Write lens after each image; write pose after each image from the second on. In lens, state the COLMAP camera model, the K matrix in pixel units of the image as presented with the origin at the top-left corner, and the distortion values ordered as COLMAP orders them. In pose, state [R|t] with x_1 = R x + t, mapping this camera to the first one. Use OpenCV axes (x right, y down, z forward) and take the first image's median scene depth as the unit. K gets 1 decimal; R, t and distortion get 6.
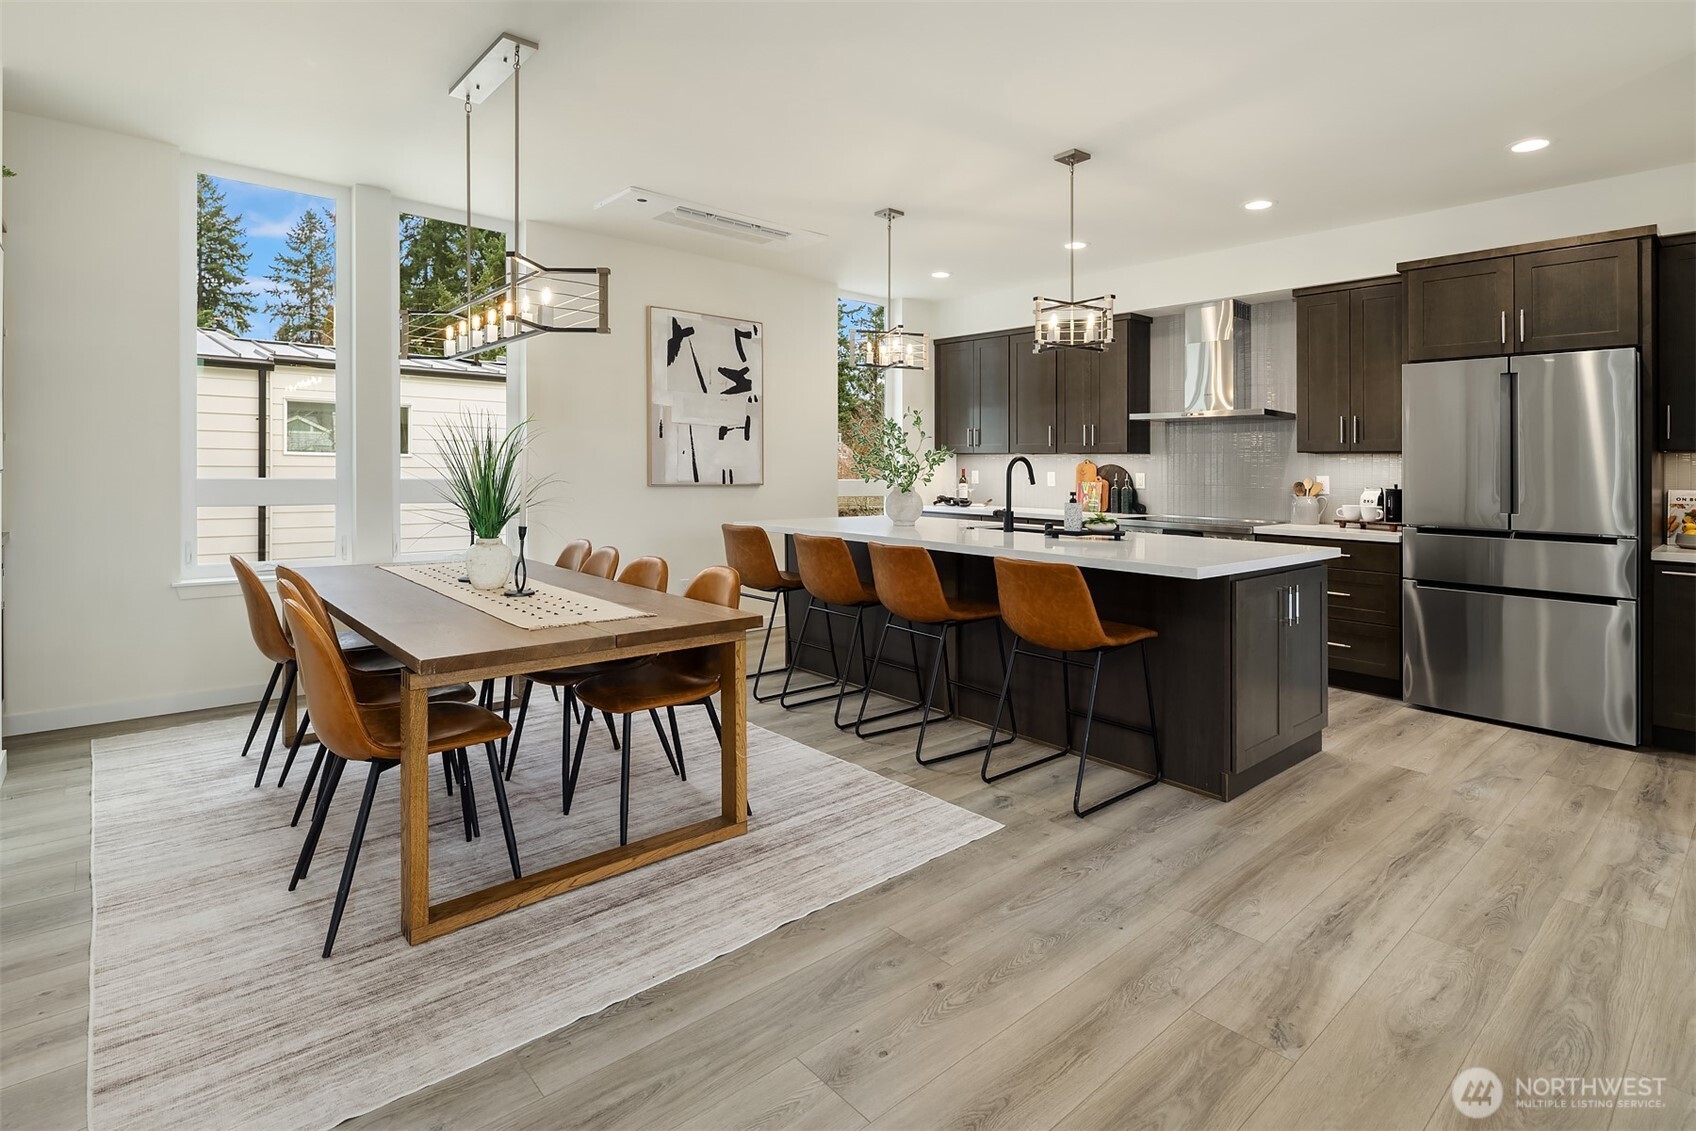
lens RADIAL K [[812.5, 0, 841.1], [0, 812.5, 477.2], [0, 0, 1]] dist [-0.001291, -0.002598]
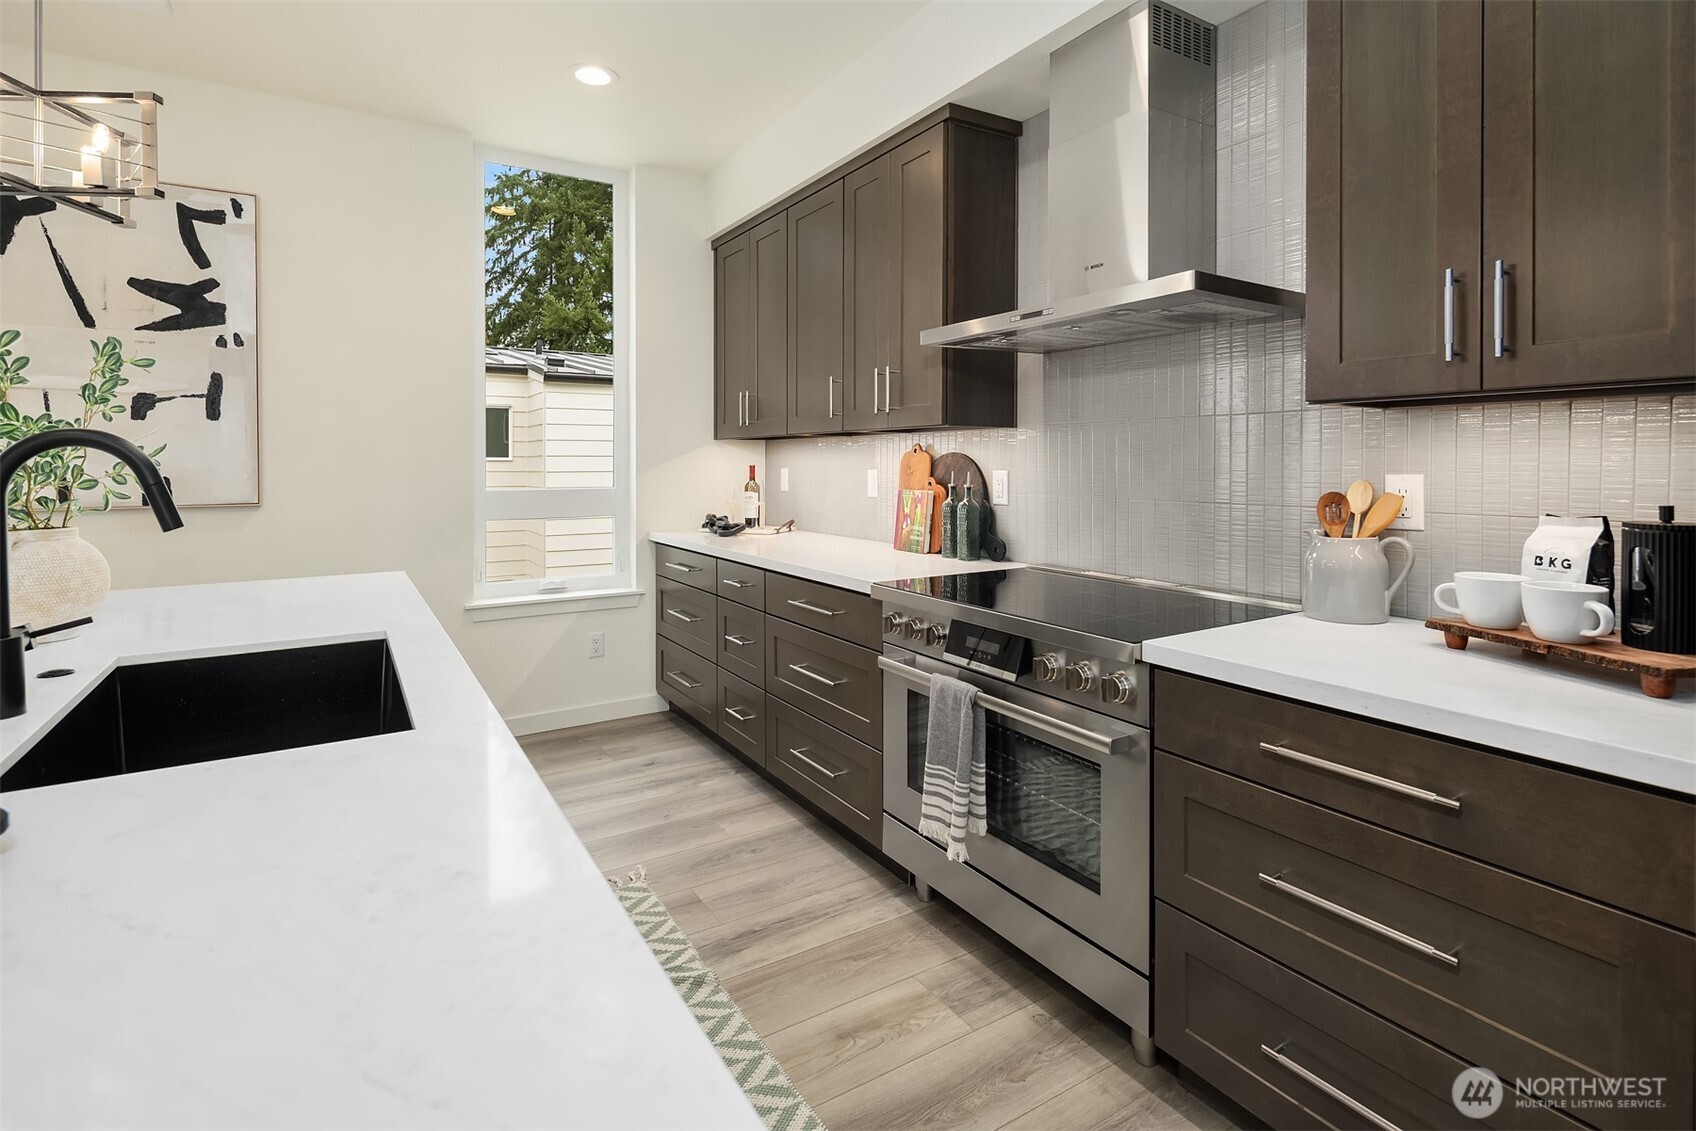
lens RADIAL K [[812.5, 0, 862.2], [0, 812.5, 467.2], [0, 0, 1]] dist [-0.001291, -0.002598]
pose [[0.989293, -0.018847, -0.144720, 0.403474], [0.018248, 0.999819, -0.005468, -0.006163], [0.144797, 0.002768, 0.989458, 0.609970]]
